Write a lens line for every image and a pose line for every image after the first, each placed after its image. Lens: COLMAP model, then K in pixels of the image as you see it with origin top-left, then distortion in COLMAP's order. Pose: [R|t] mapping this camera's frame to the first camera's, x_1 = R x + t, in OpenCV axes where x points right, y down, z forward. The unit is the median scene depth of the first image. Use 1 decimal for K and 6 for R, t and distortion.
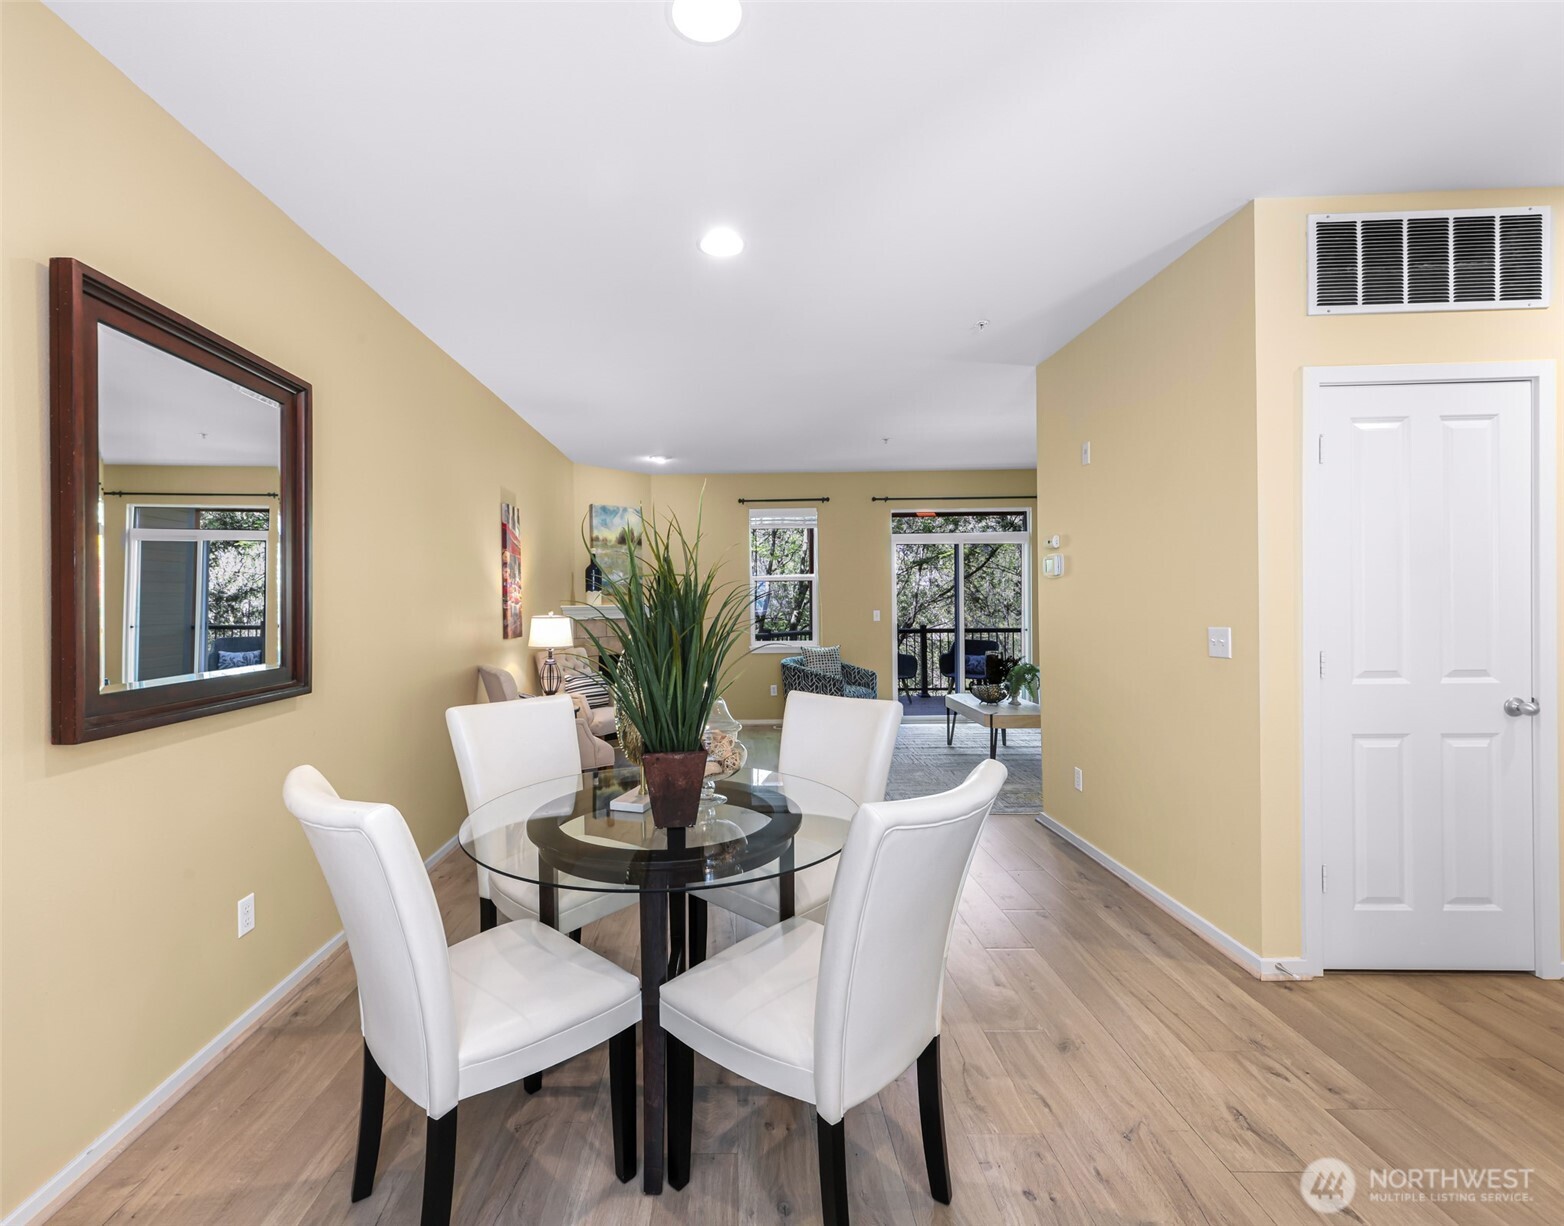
lens RADIAL K [[700.3, 0, 728.4], [0, 700.3, 604.9], [0, 0, 1]] dist [0.010609, -0.000905]
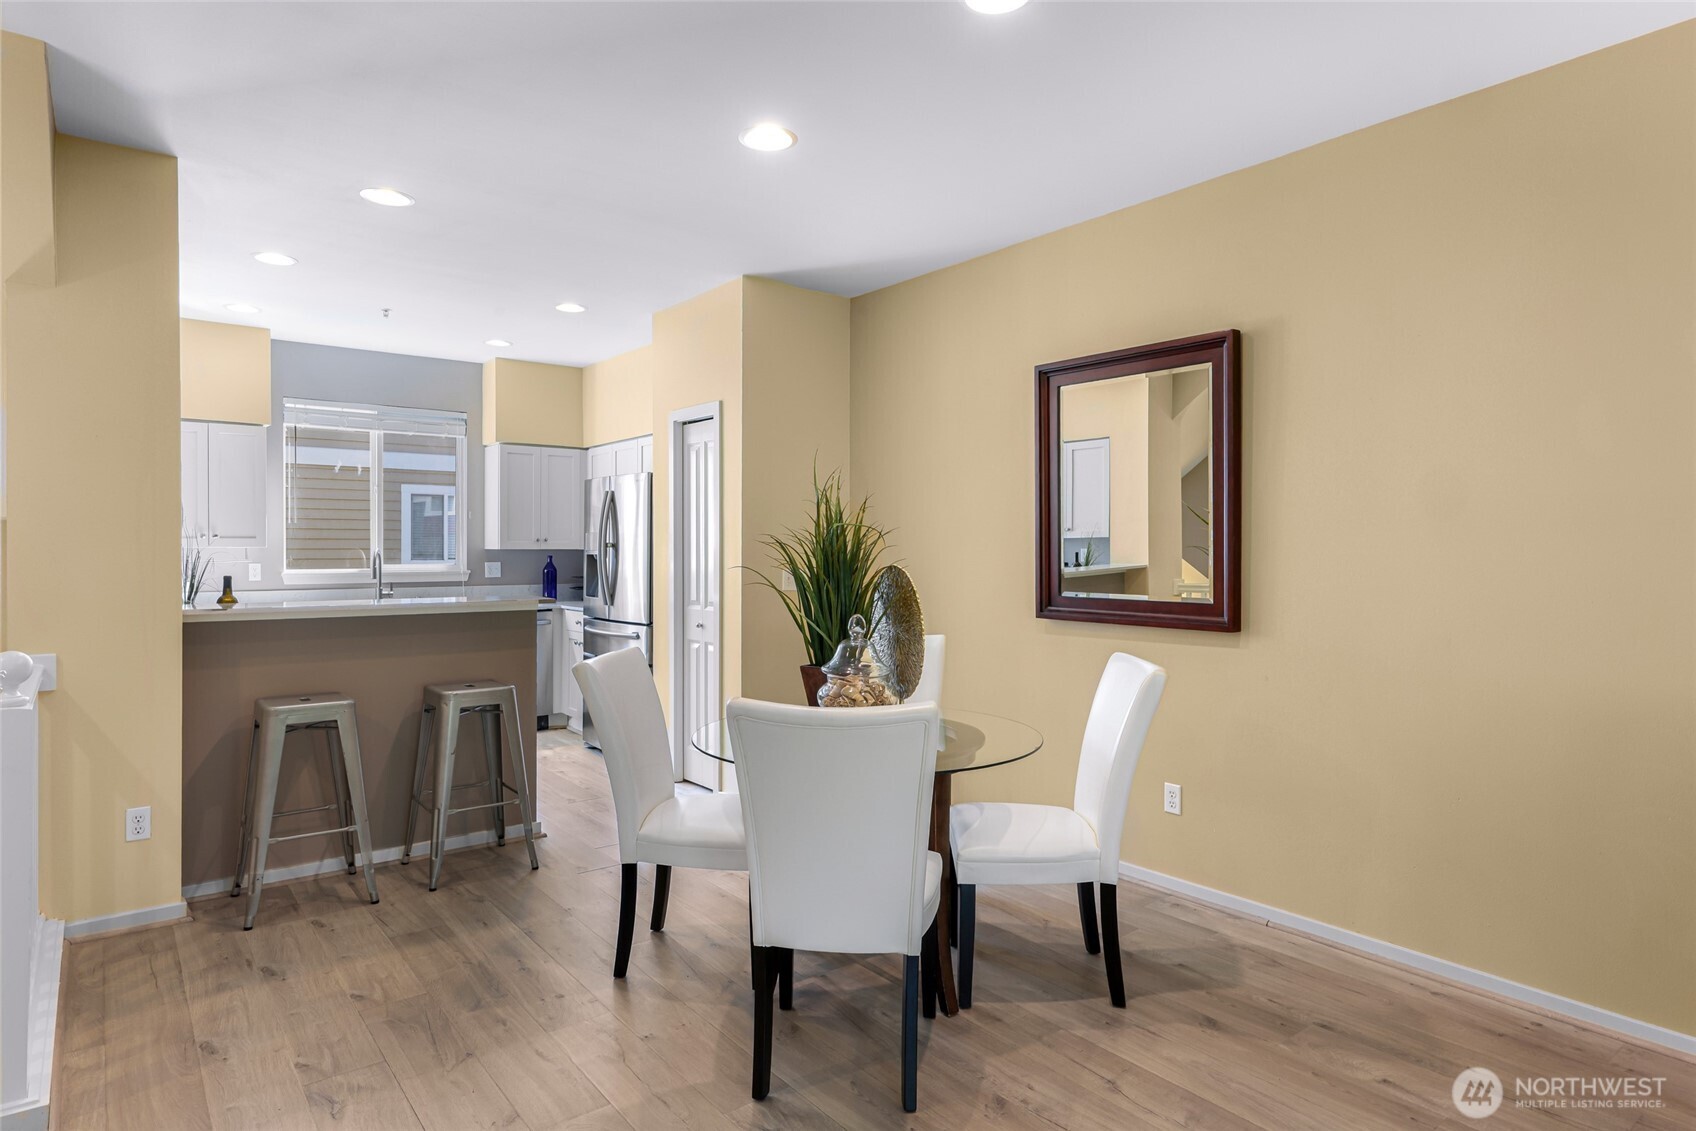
lens RADIAL K [[957.6, 0, 856.4], [0, 957.6, 557.3], [0, 0, 1]] dist [0.004733, -0.002668]
pose [[-0.774519, 0.017412, -0.632310, 0.391554], [0.006439, 0.999786, 0.019644, -0.008296], [0.632517, 0.011143, -0.774466, 0.959784]]
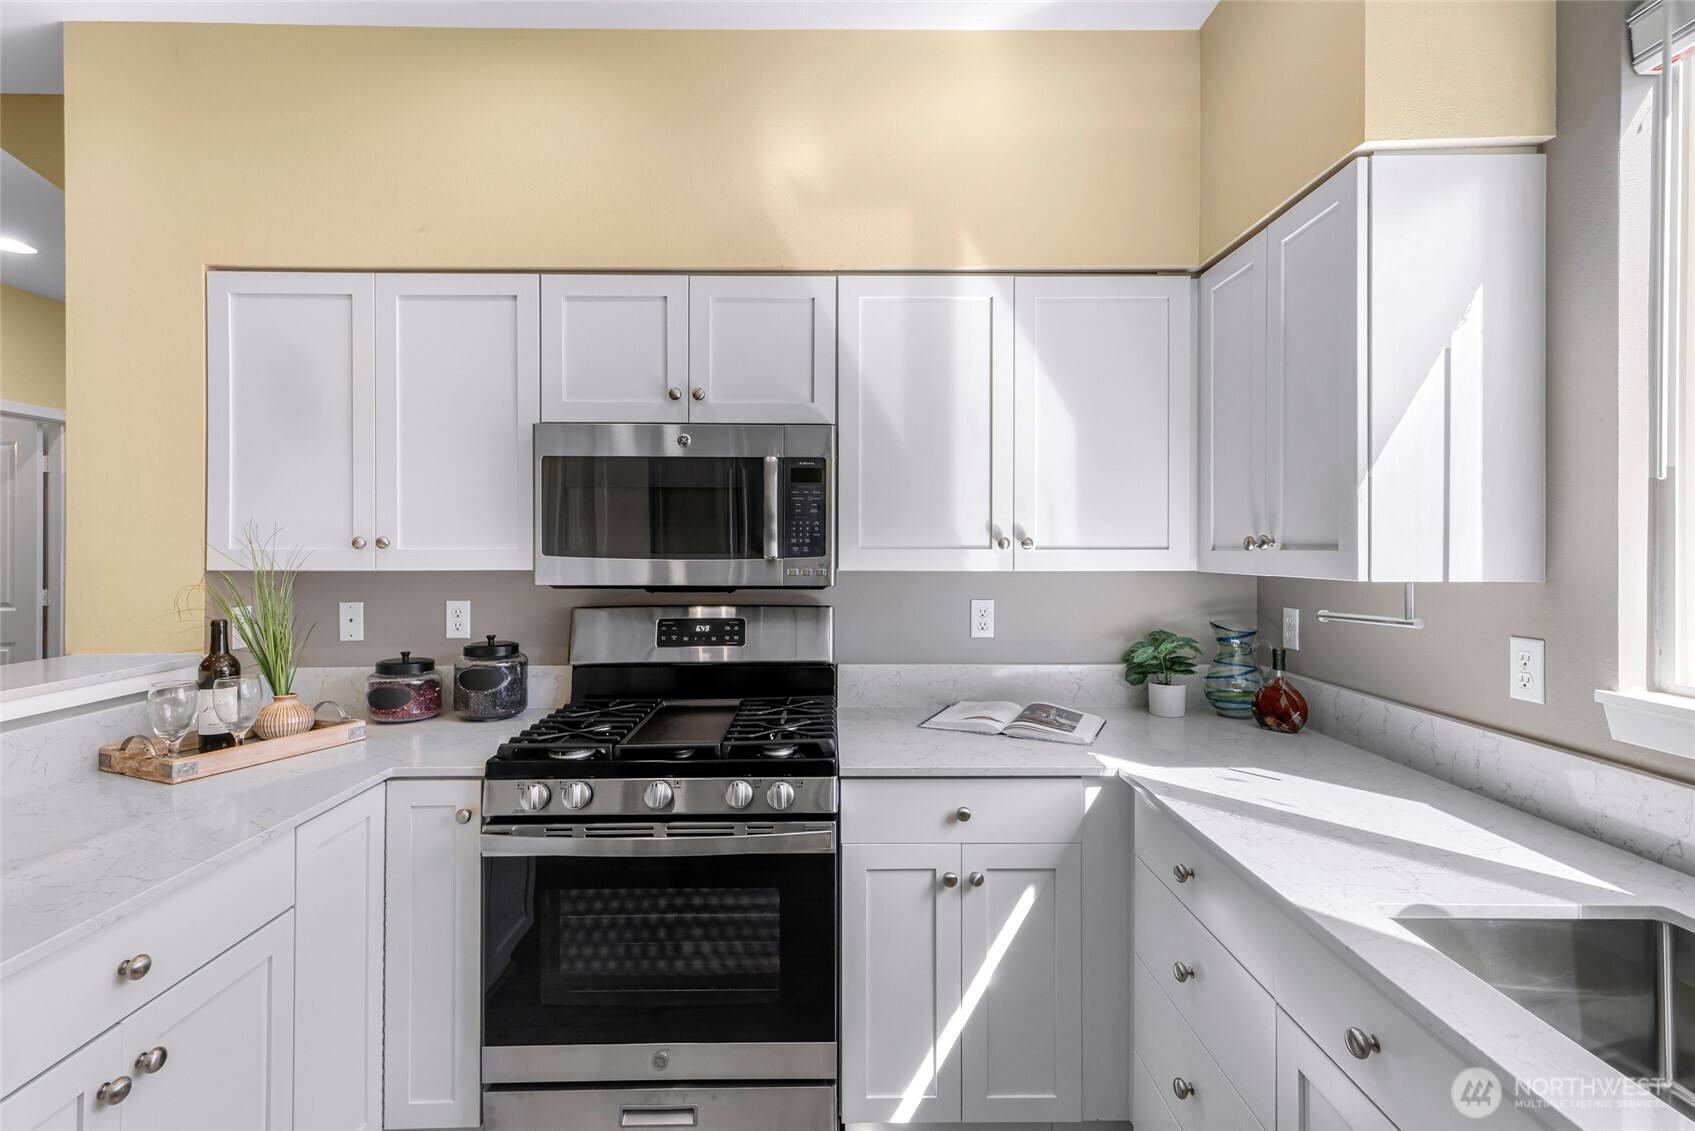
lens RADIAL K [[761.4, 0, 841.7], [0, 761.4, 549.5], [0, 0, 1]] dist [0.010762, -0.000955]
pose [[-0.009308, 0.009516, 0.999911, -0.110397], [-0.002100, 0.999952, -0.009536, -0.010497], [-0.999954, -0.002188, -0.009288, -0.374112]]
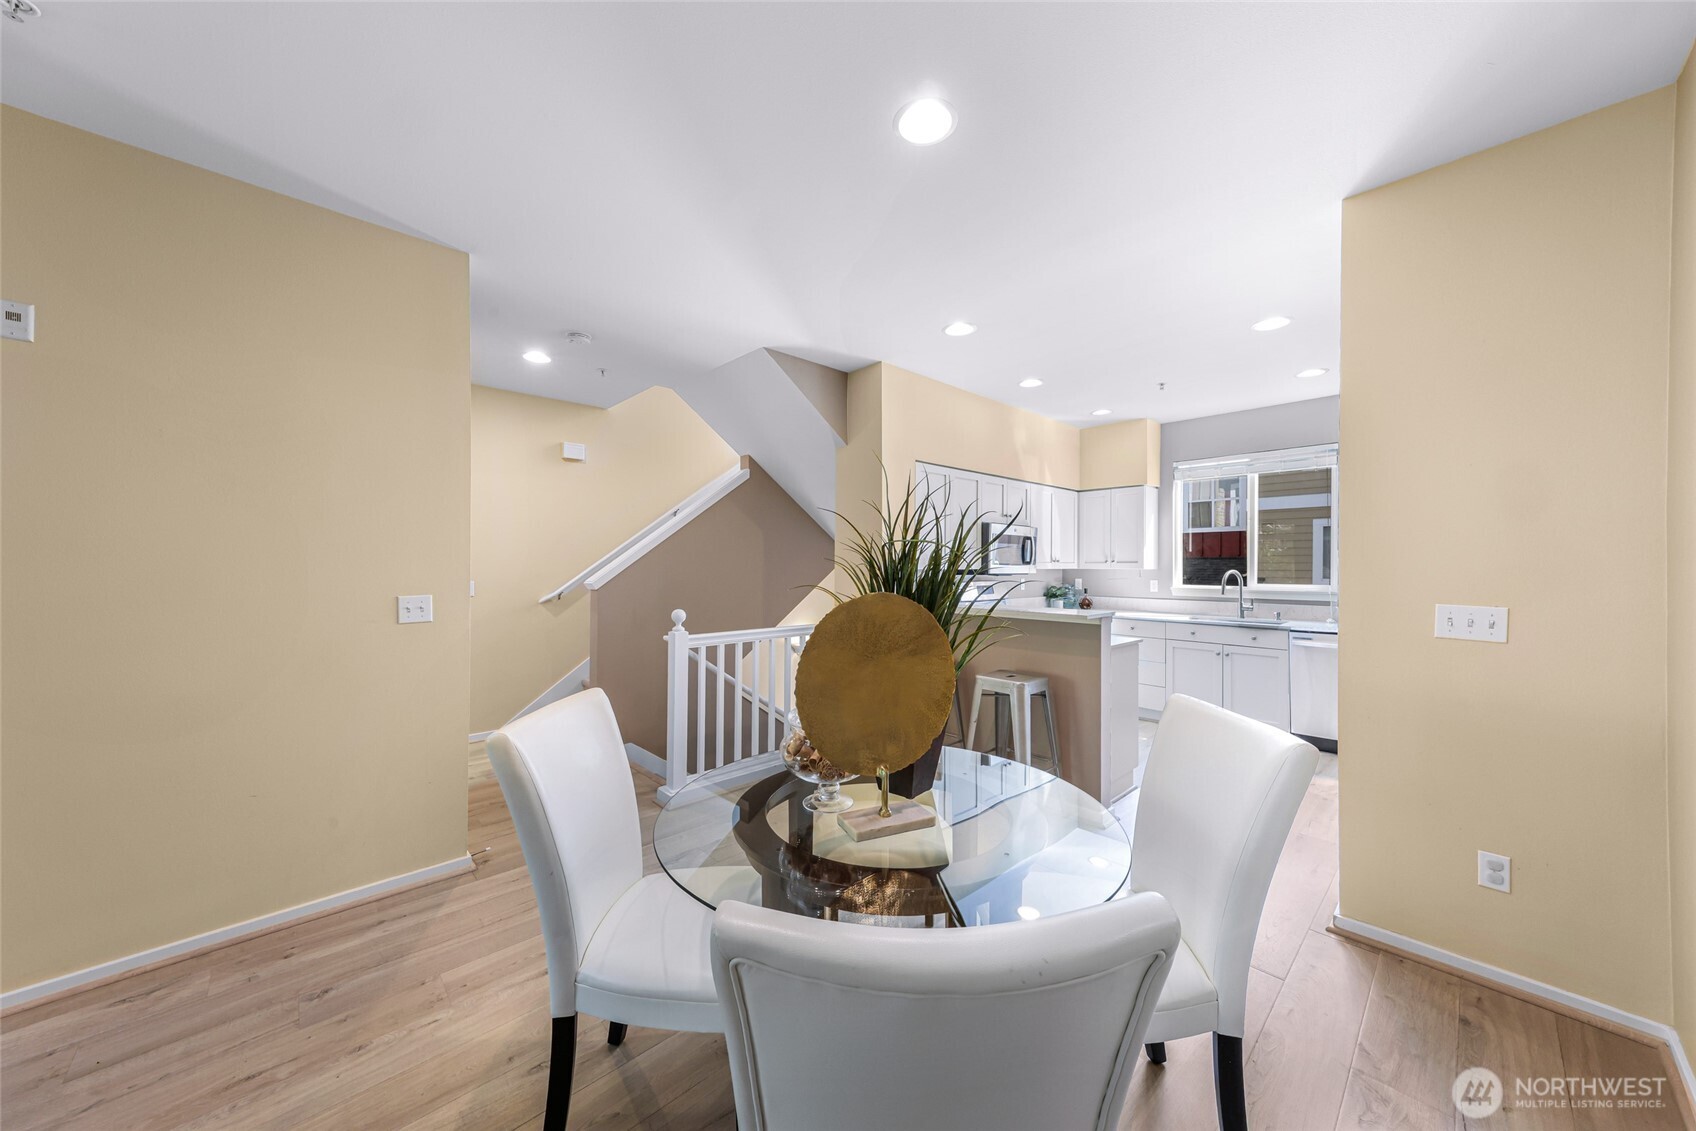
lens RADIAL K [[606.1, 0, 840.6], [0, 606.1, 562.2], [0, 0, 1]] dist [0.020612, -0.000361]
pose [[-0.691439, 0.013644, 0.722306, -0.274920], [0.005954, 0.999895, -0.013188, -0.002299], [-0.722410, -0.004818, -0.691448, 0.700420]]
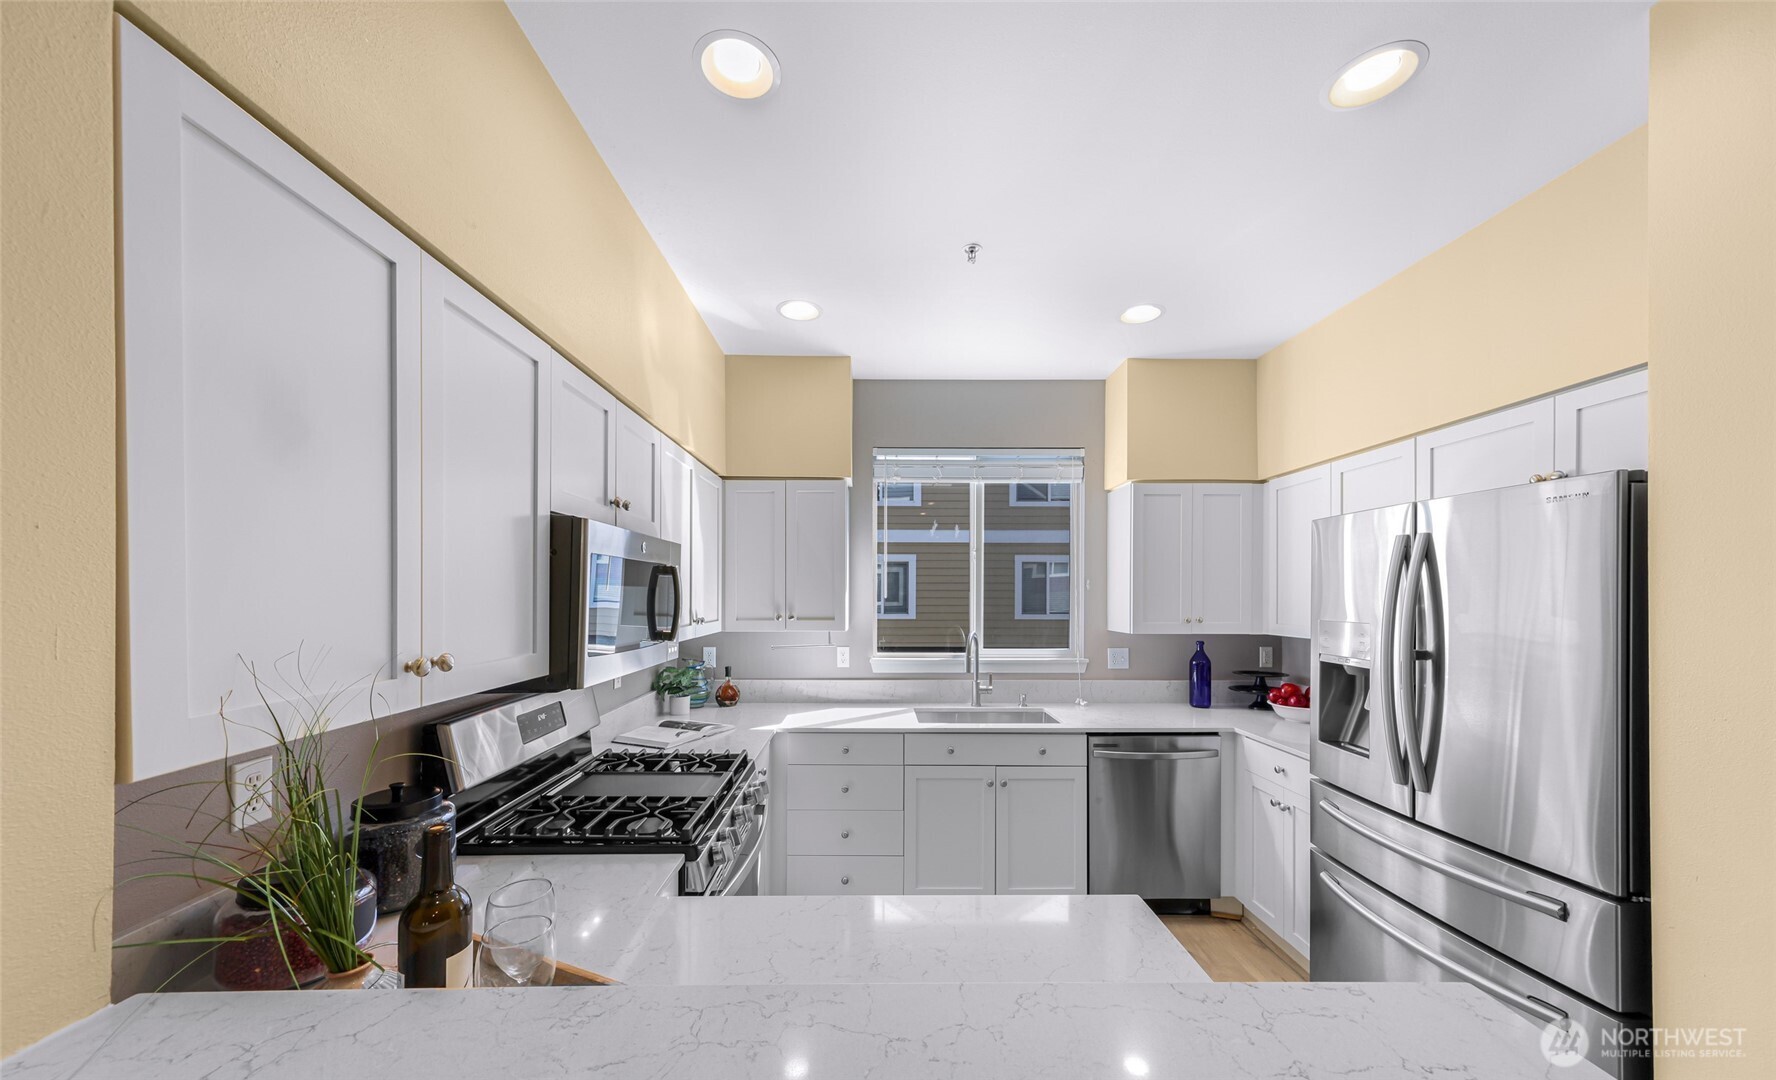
lens RADIAL K [[623.6, 0, 884.0], [0, 623.6, 594.1], [0, 0, 1]] dist [0.006291, -0.000346]
pose [[-0.999545, 0.010348, -0.028340, 0.162028], [0.010315, 0.999946, 0.001284, -0.042489], [0.028352, 0.000991, -0.999598, 0.107278]]
